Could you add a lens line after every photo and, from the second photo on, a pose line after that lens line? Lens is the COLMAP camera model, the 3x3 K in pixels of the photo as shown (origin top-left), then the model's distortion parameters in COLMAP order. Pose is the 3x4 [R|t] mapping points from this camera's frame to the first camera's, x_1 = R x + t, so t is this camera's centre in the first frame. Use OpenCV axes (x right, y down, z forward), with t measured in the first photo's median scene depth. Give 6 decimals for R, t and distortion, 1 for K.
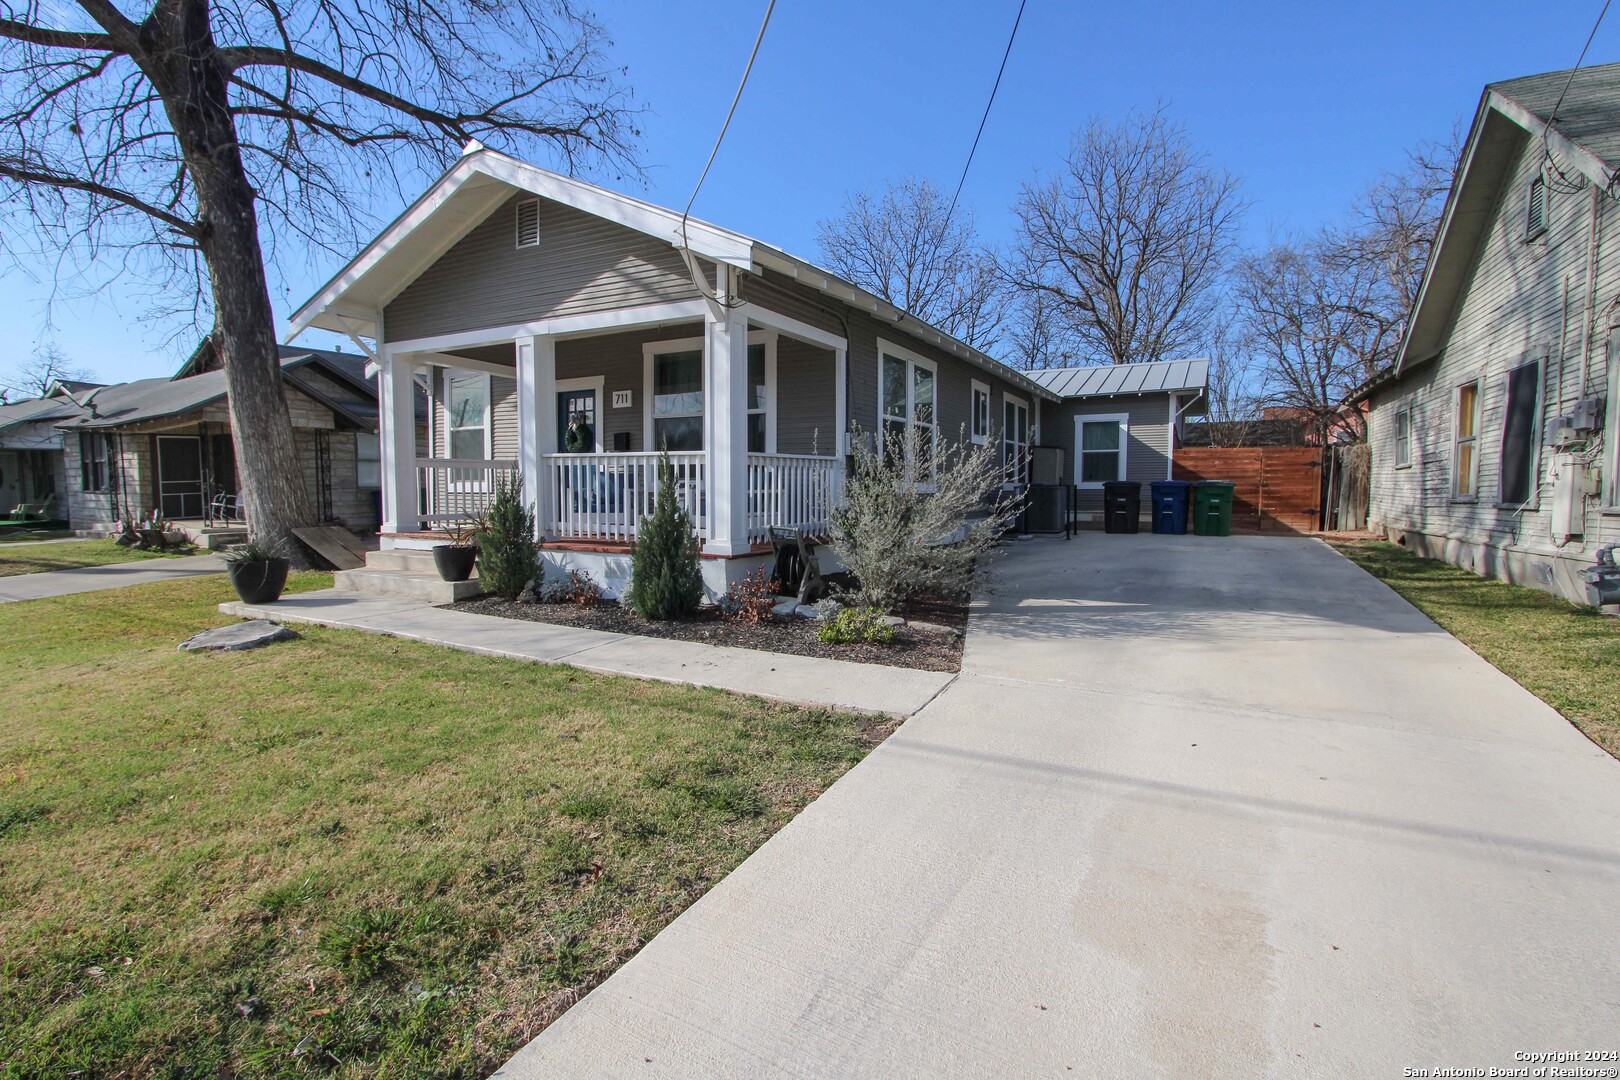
lens RADIAL K [[742.7, 0, 800.5], [0, 742.7, 539.4], [0, 0, 1]] dist [-0.011527, -0.000527]
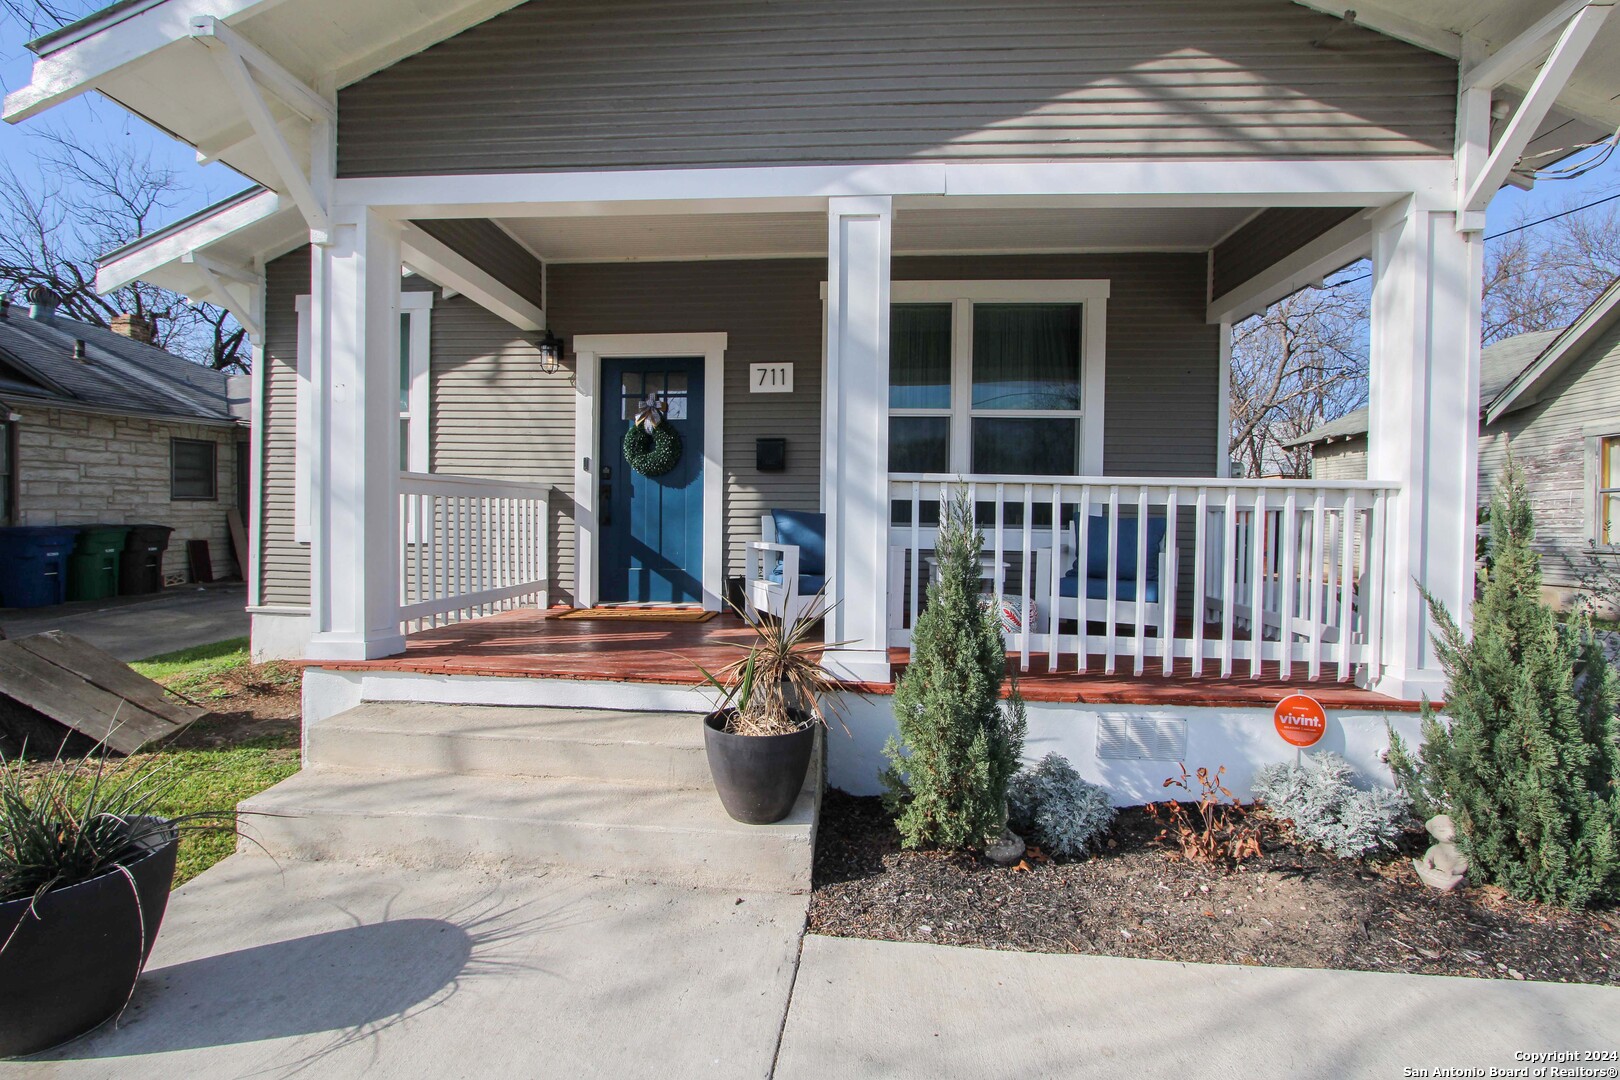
lens RADIAL K [[742.7, 0, 806.0], [0, 742.7, 537.2], [0, 0, 1]] dist [-0.011527, -0.000527]
pose [[0.911964, -0.002413, 0.410262, -0.519081], [0.019228, 0.999135, -0.036865, -0.057850], [-0.409818, 0.041508, 0.911222, 0.573811]]
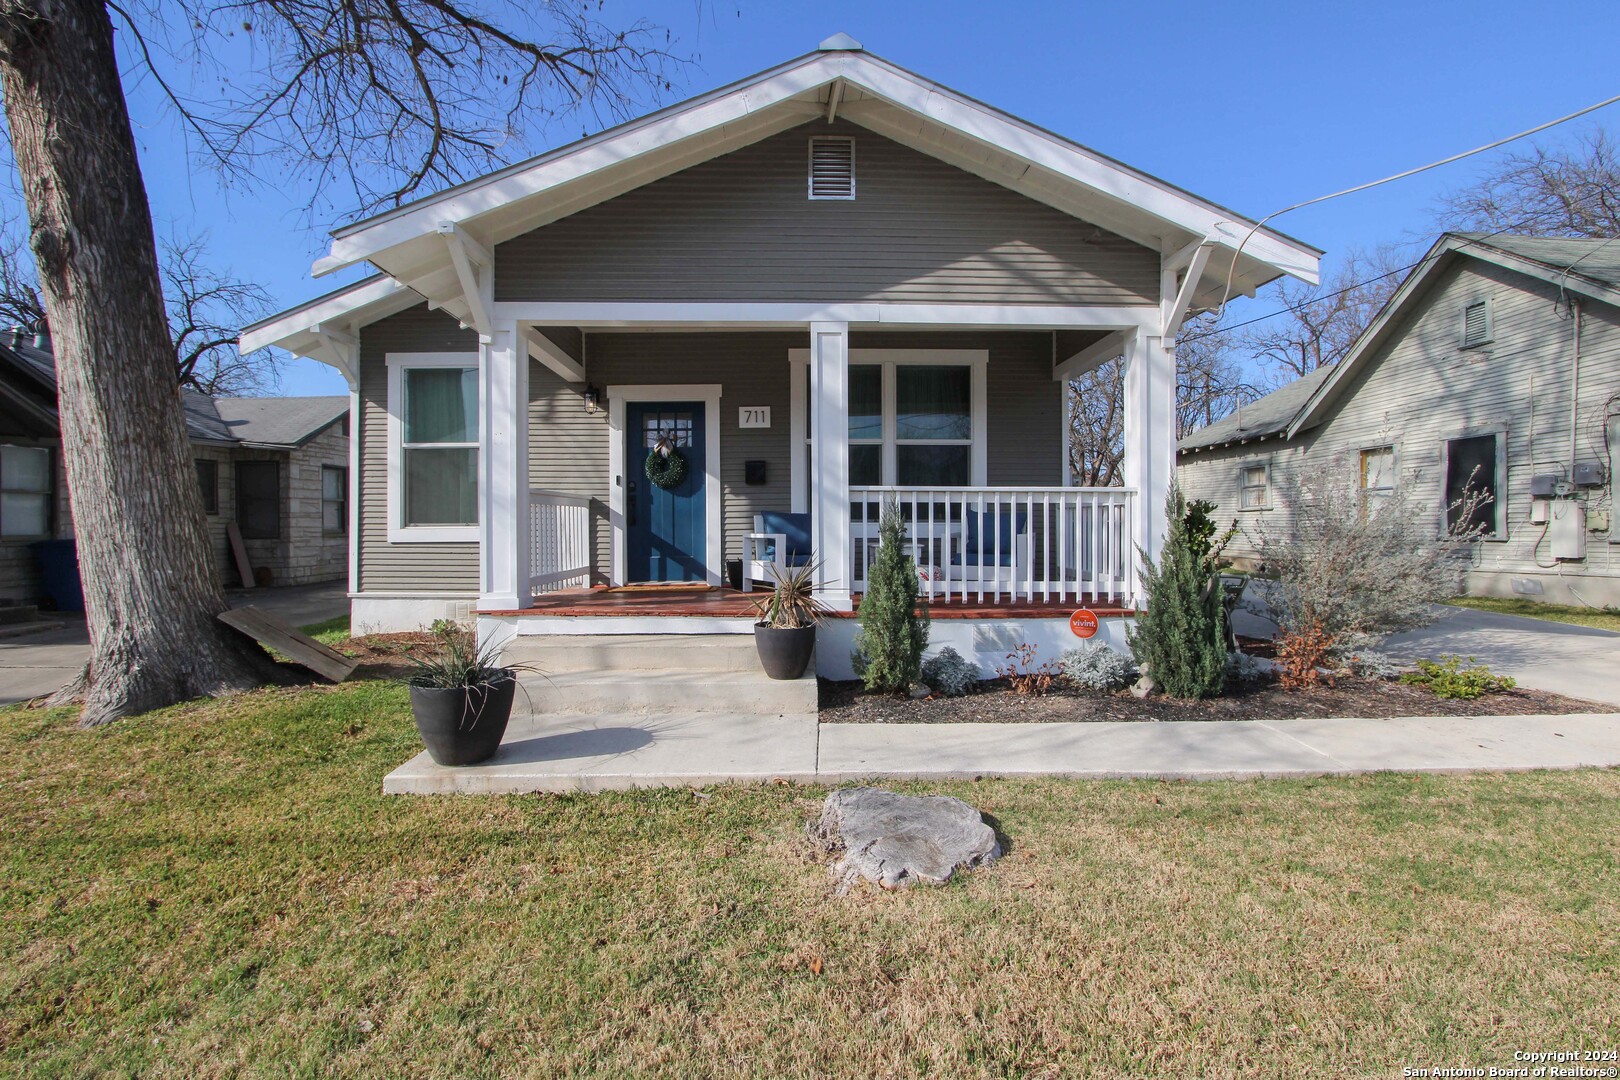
lens RADIAL K [[742.7, 0, 807.0], [0, 742.7, 534.9], [0, 0, 1]] dist [-0.011527, -0.000527]
pose [[0.867511, -0.012909, 0.497250, -0.675575], [0.042080, 0.997984, -0.047507, -0.032967], [-0.495634, 0.062137, 0.866306, 0.366899]]
